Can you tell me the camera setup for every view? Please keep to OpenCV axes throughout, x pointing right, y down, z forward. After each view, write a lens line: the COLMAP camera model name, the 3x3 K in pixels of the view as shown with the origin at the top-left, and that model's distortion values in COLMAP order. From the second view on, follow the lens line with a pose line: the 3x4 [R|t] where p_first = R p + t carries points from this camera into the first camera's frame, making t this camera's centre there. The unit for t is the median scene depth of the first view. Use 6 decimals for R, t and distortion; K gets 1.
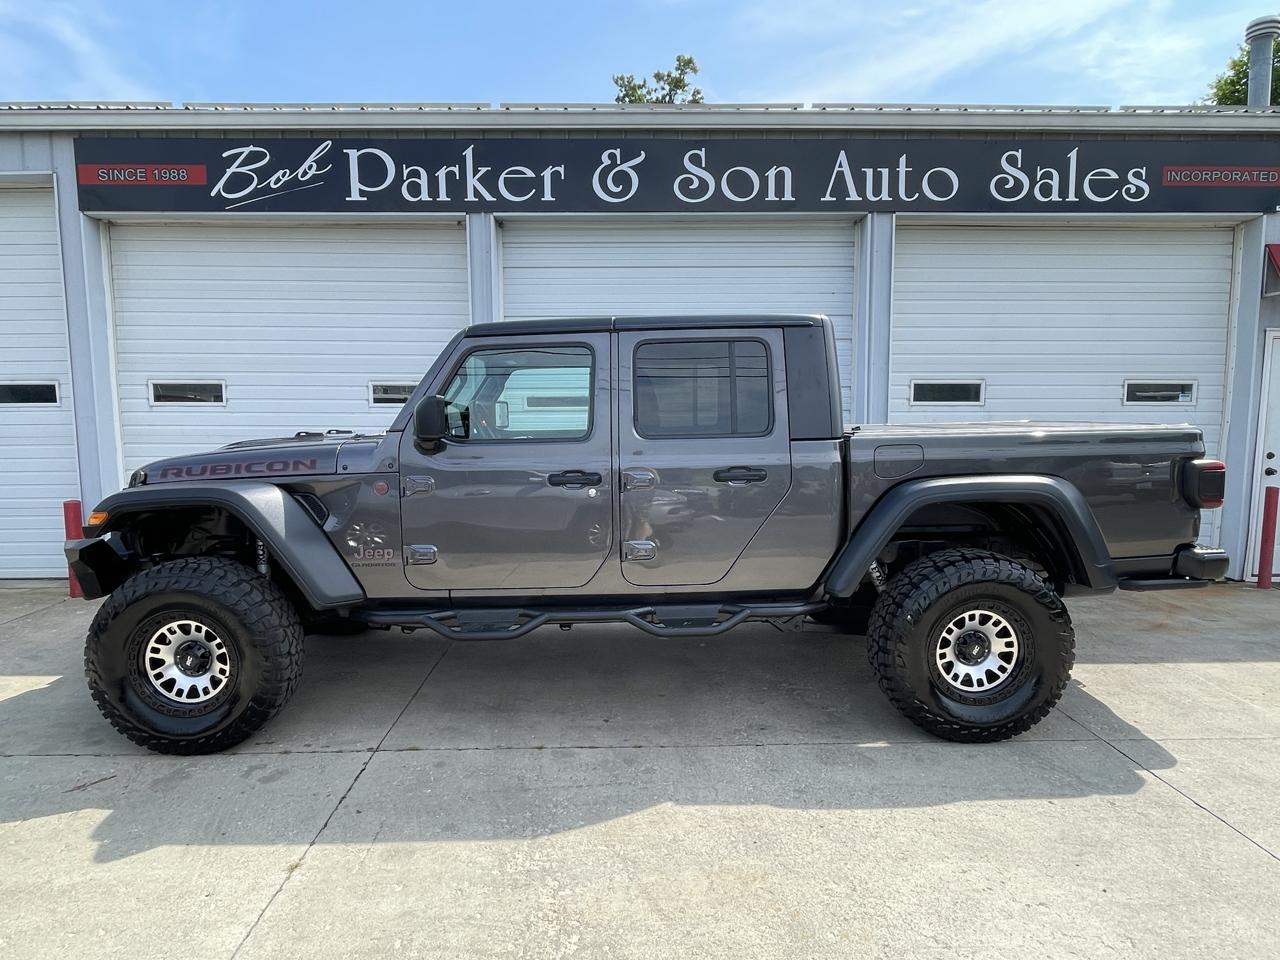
lens RADIAL K [[746.2, 0, 631.8], [0, 746.2, 488.1], [0, 0, 1]] dist [-0.003592, 0.000356]
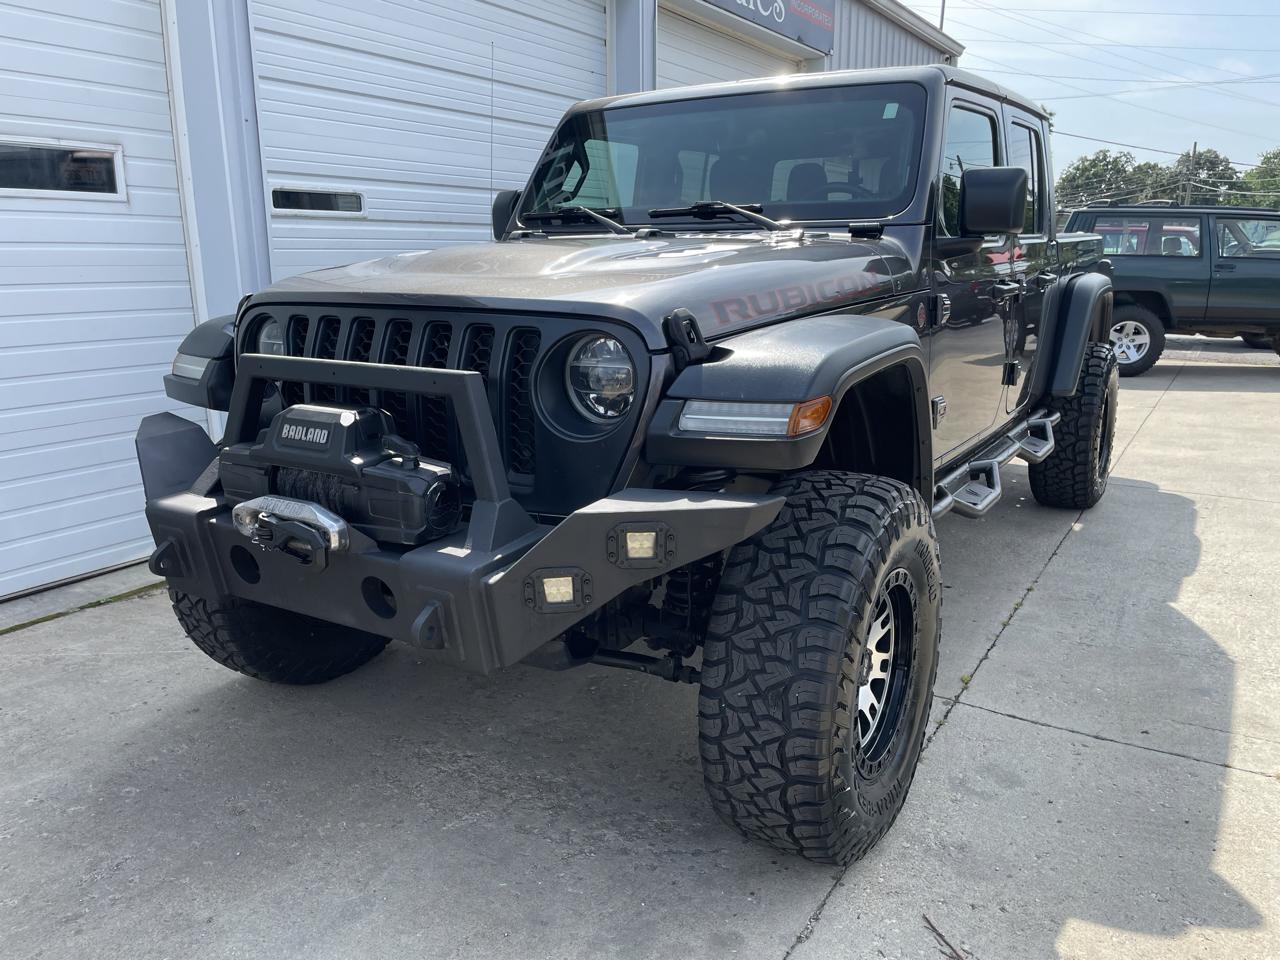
lens RADIAL K [[968.7, 0, 637.2], [0, 968.7, 475.9], [0, 0, 1]] dist [0.088340, -0.114994]
pose [[0.543399, -0.187720, 0.818216, -0.663975], [0.089297, 0.982073, 0.166009, -0.014320], [-0.834711, -0.017144, 0.550421, 0.416826]]
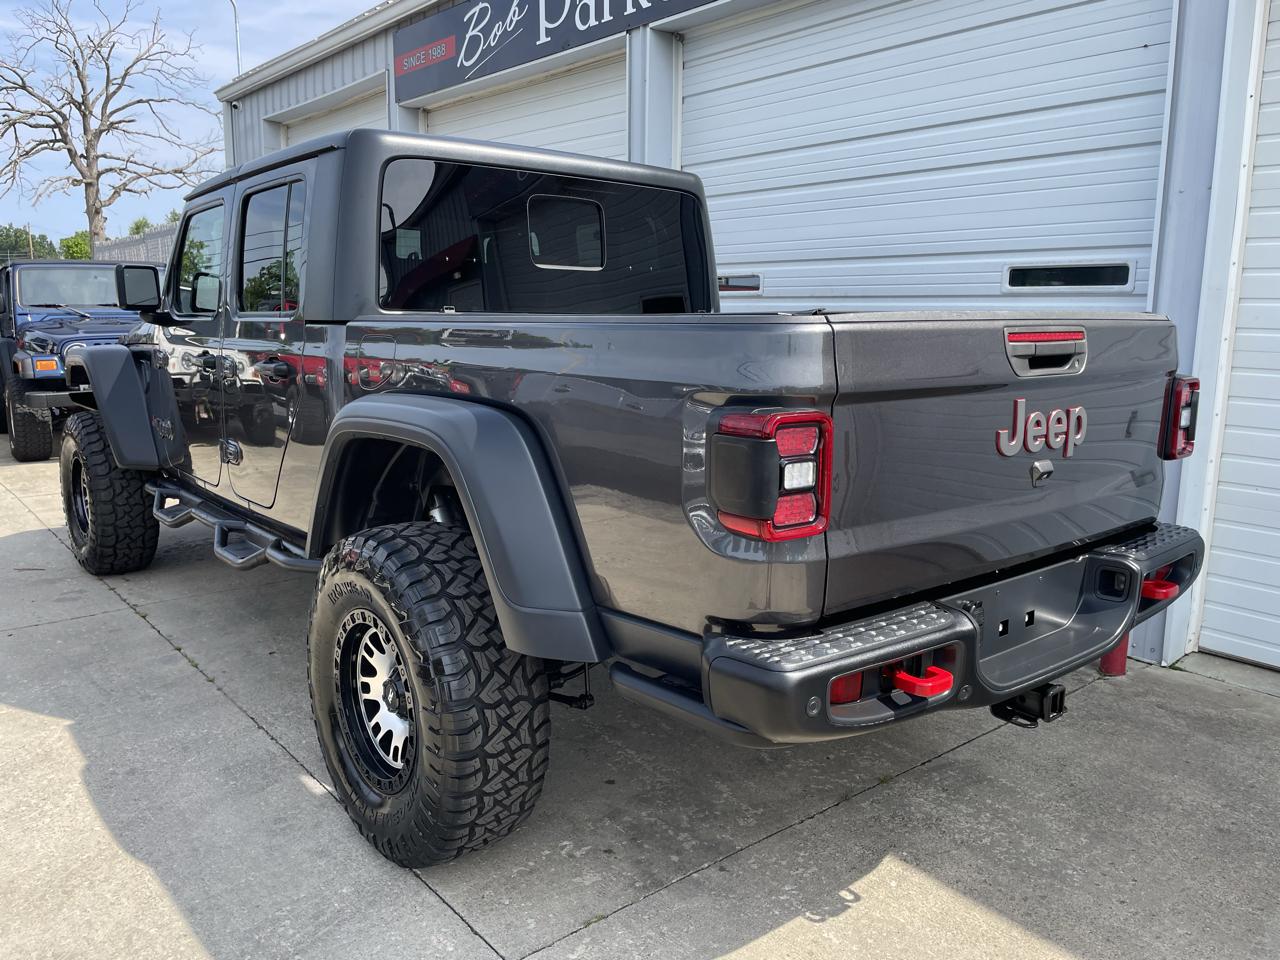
lens RADIAL K [[968.7, 0, 631.6], [0, 968.7, 488.2], [0, 0, 1]] dist [0.088340, -0.114994]
pose [[0.621021, 0.154816, -0.768352, 0.633569], [-0.096534, 0.987943, 0.121037, -0.028966], [0.777826, -0.000995, 0.628479, 0.373430]]
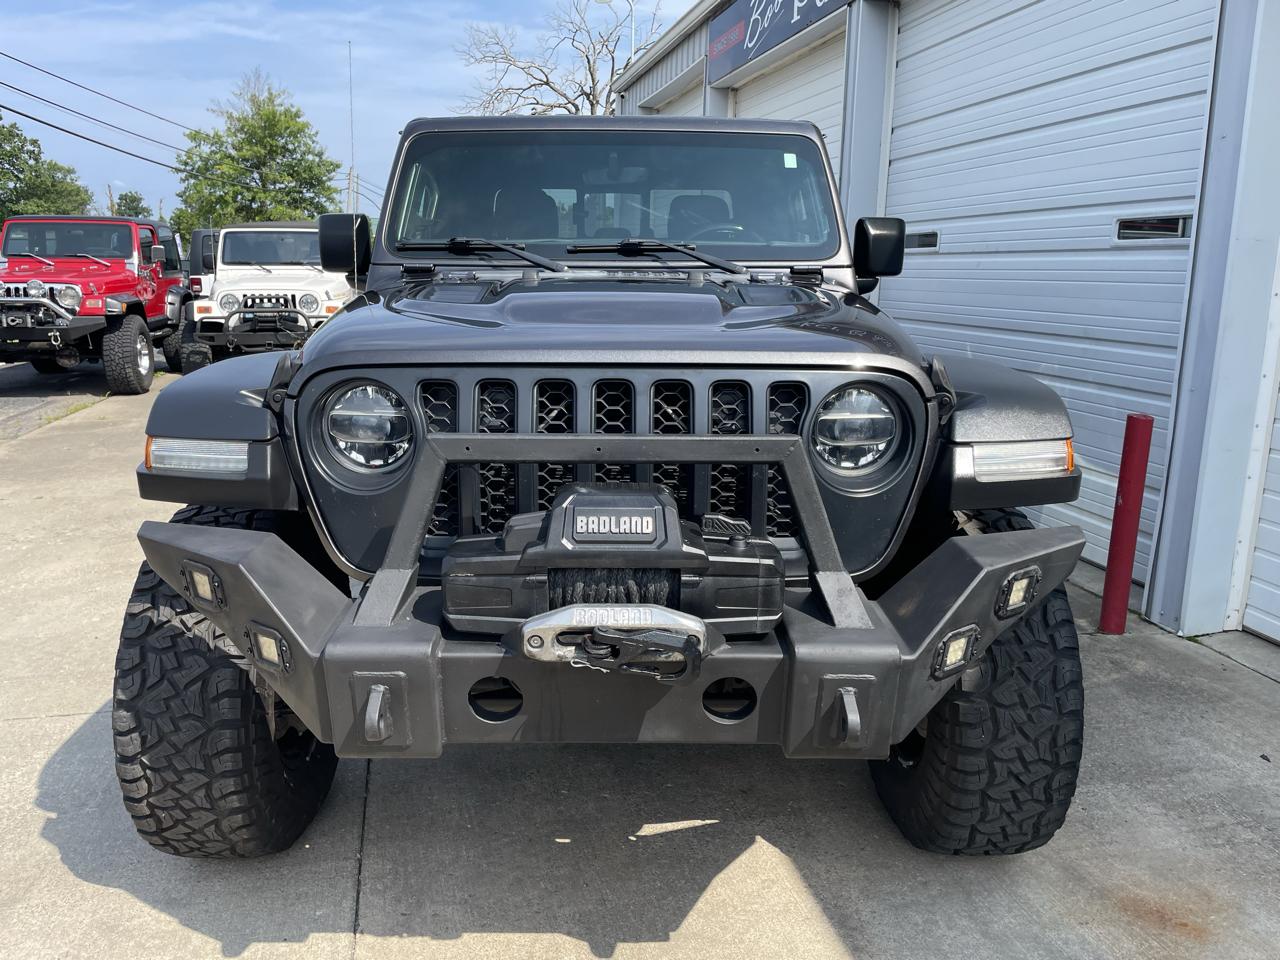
lens RADIAL K [[968.7, 0, 624.6], [0, 968.7, 486.7], [0, 0, 1]] dist [0.088340, -0.114994]
pose [[0.187608, 0.222402, -0.956734, 0.887675], [-0.111066, 0.972585, 0.204308, -0.049322], [0.975944, 0.067931, 0.207166, 0.579572]]
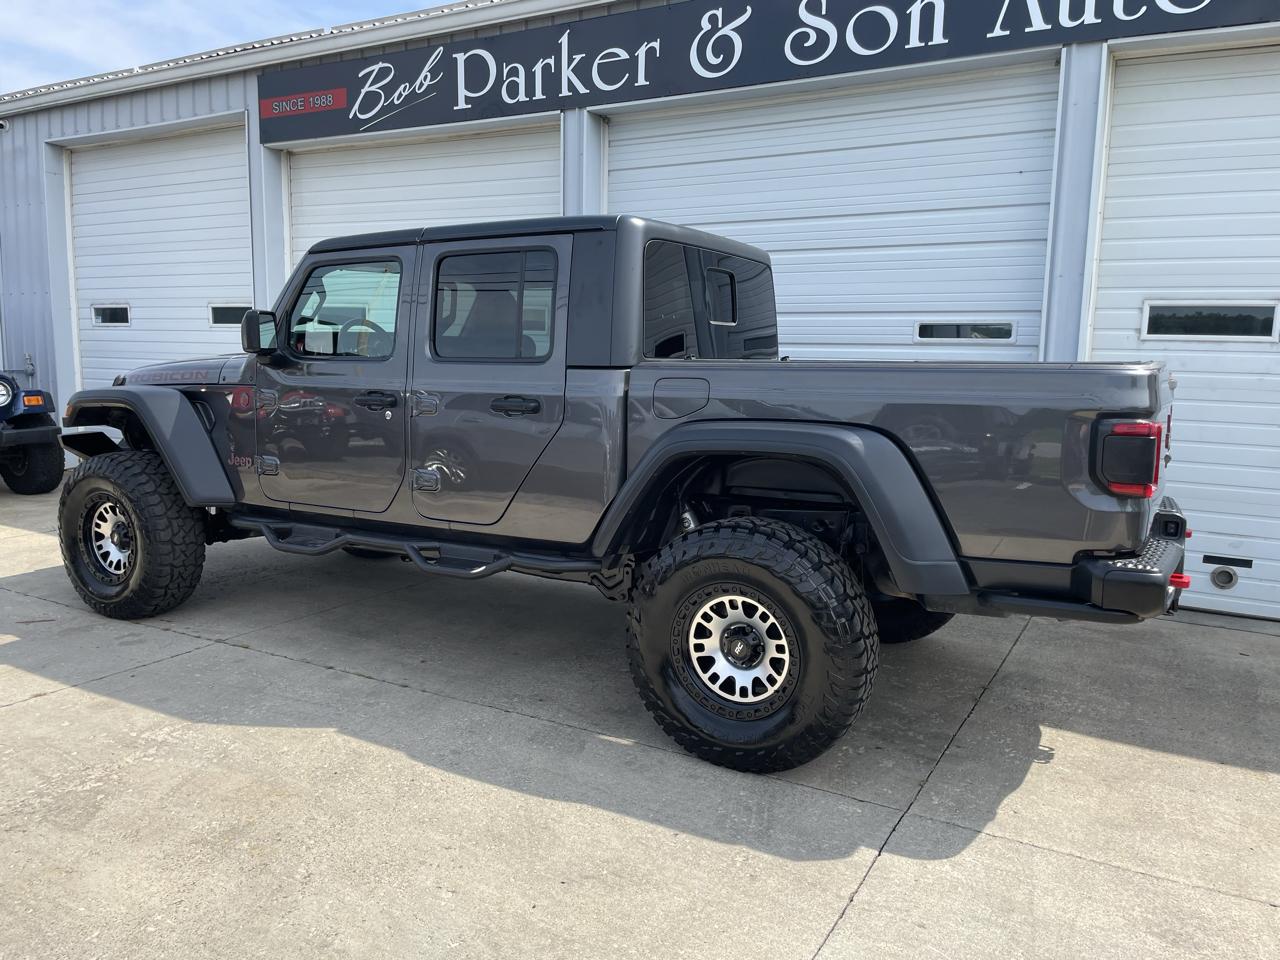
lens RADIAL K [[968.7, 0, 626.3], [0, 968.7, 489.5], [0, 0, 1]] dist [0.088340, -0.114994]
pose [[0.855094, 0.095141, -0.509669, 0.477838], [-0.077495, 0.995430, 0.055802, 0.004382], [0.512648, -0.008219, 0.858559, 0.046838]]
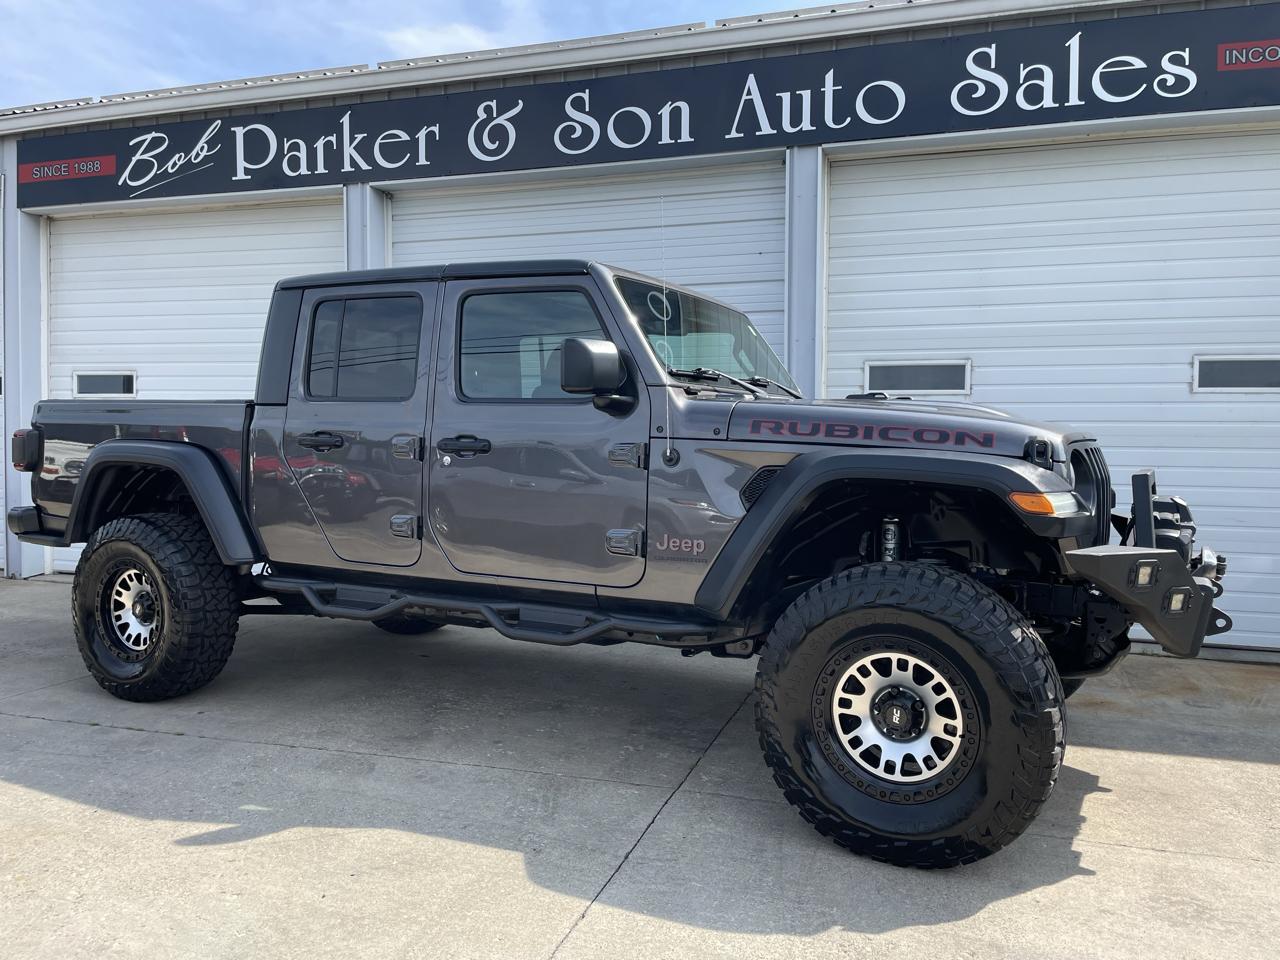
lens RADIAL K [[968.7, 0, 638.3], [0, 968.7, 473.7], [0, 0, 1]] dist [0.088340, -0.114994]
pose [[0.948413, 0.021002, -0.316341, 0.510547], [-0.044205, 0.996817, -0.066350, 0.046900], [0.313940, 0.076911, 0.946322, 0.006645]]
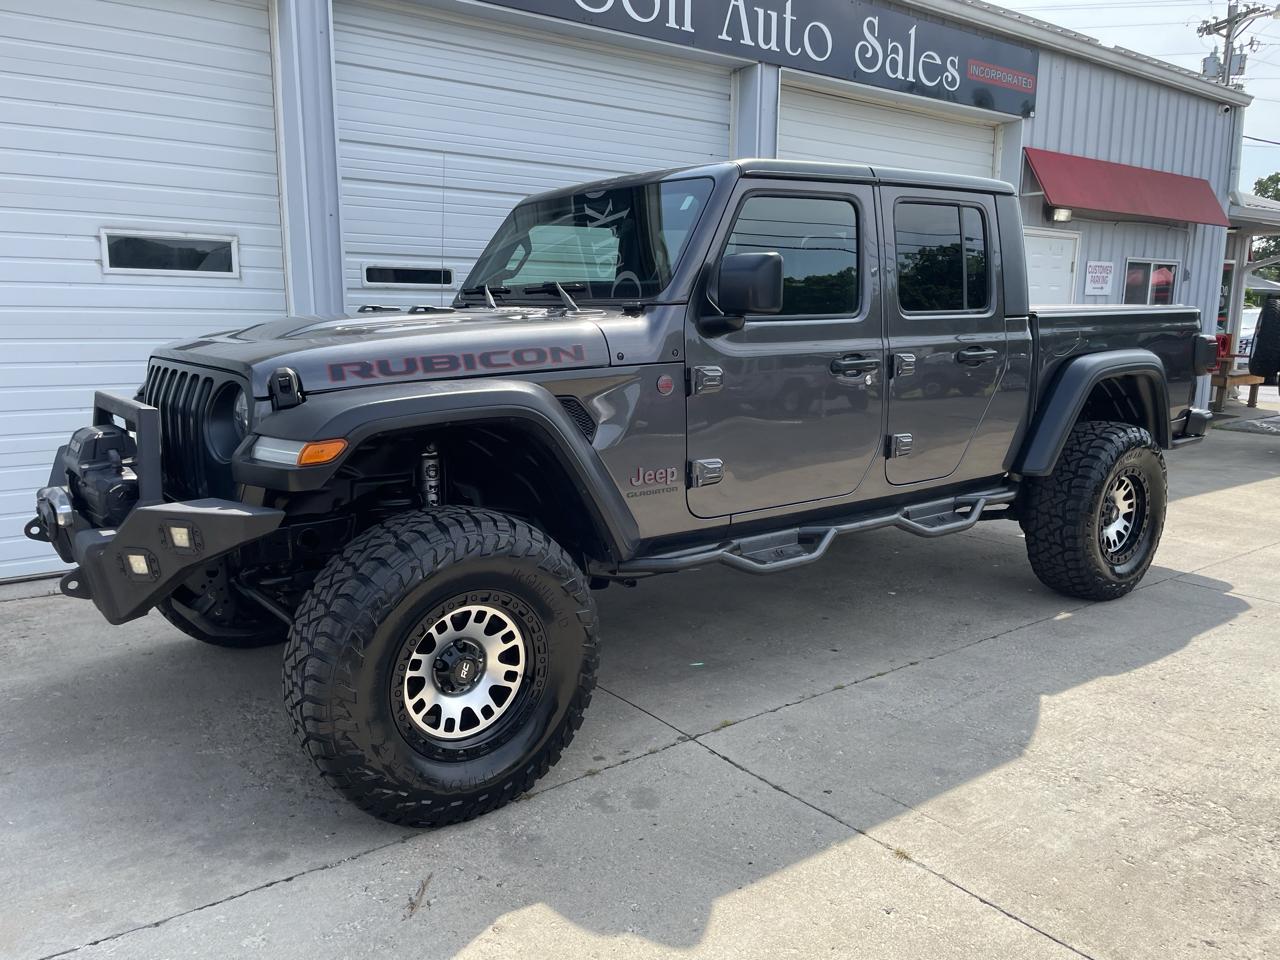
lens RADIAL K [[968.7, 0, 637.6], [0, 968.7, 489.8], [0, 0, 1]] dist [0.088340, -0.114994]
pose [[0.807306, -0.098204, 0.581904, -0.513481], [0.051562, 0.994024, 0.096220, 0.005712], [-0.587876, -0.047675, 0.807545, 0.144254]]
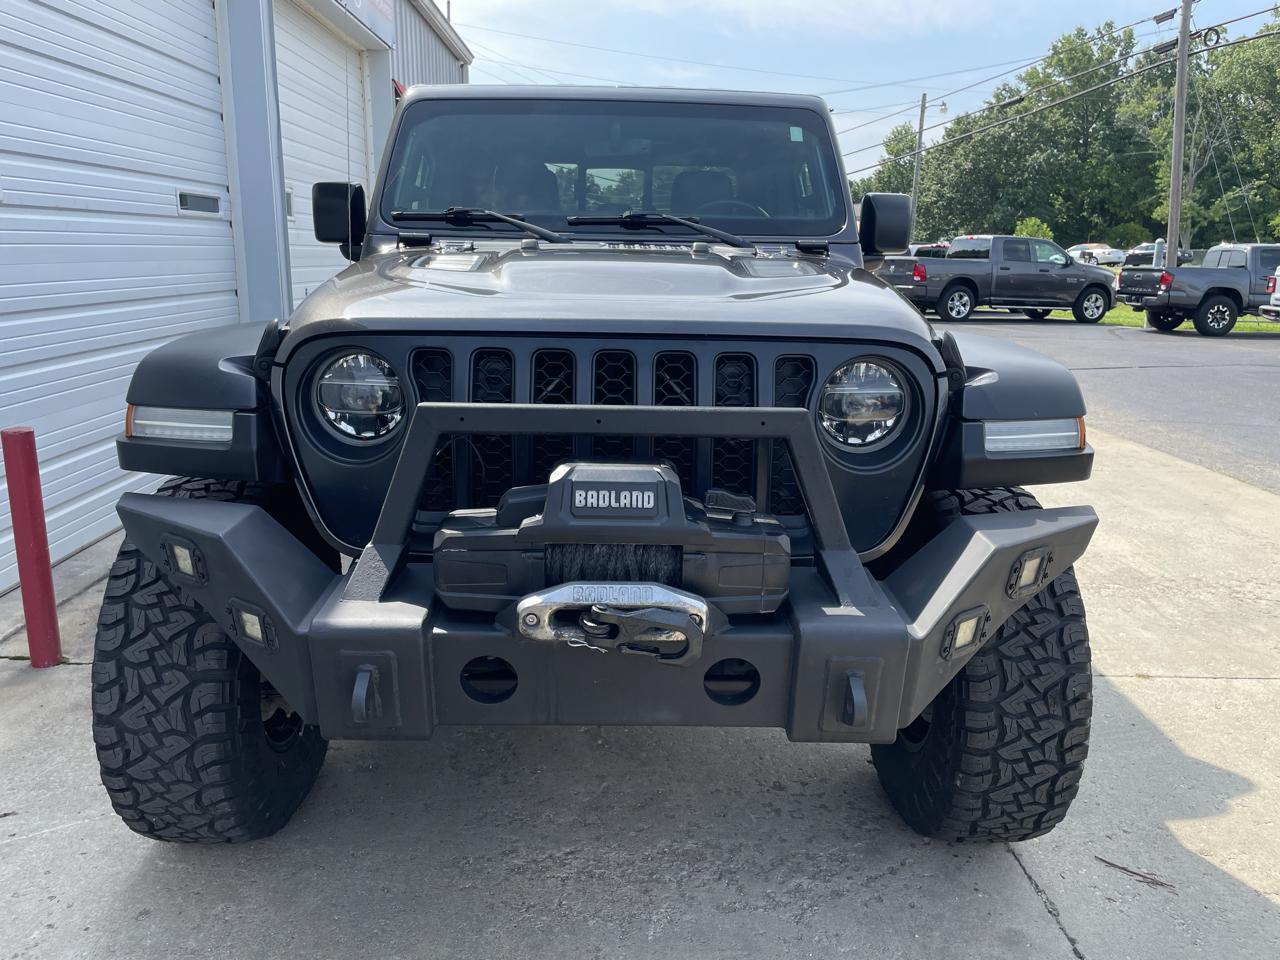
lens RADIAL K [[968.7, 0, 640.3], [0, 968.7, 471.3], [0, 0, 1]] dist [0.088340, -0.114994]
pose [[-0.001263, -0.216048, 0.976382, -0.706183], [0.085237, 0.972806, 0.215367, -0.046498], [-0.996360, 0.083496, 0.017186, 0.678483]]
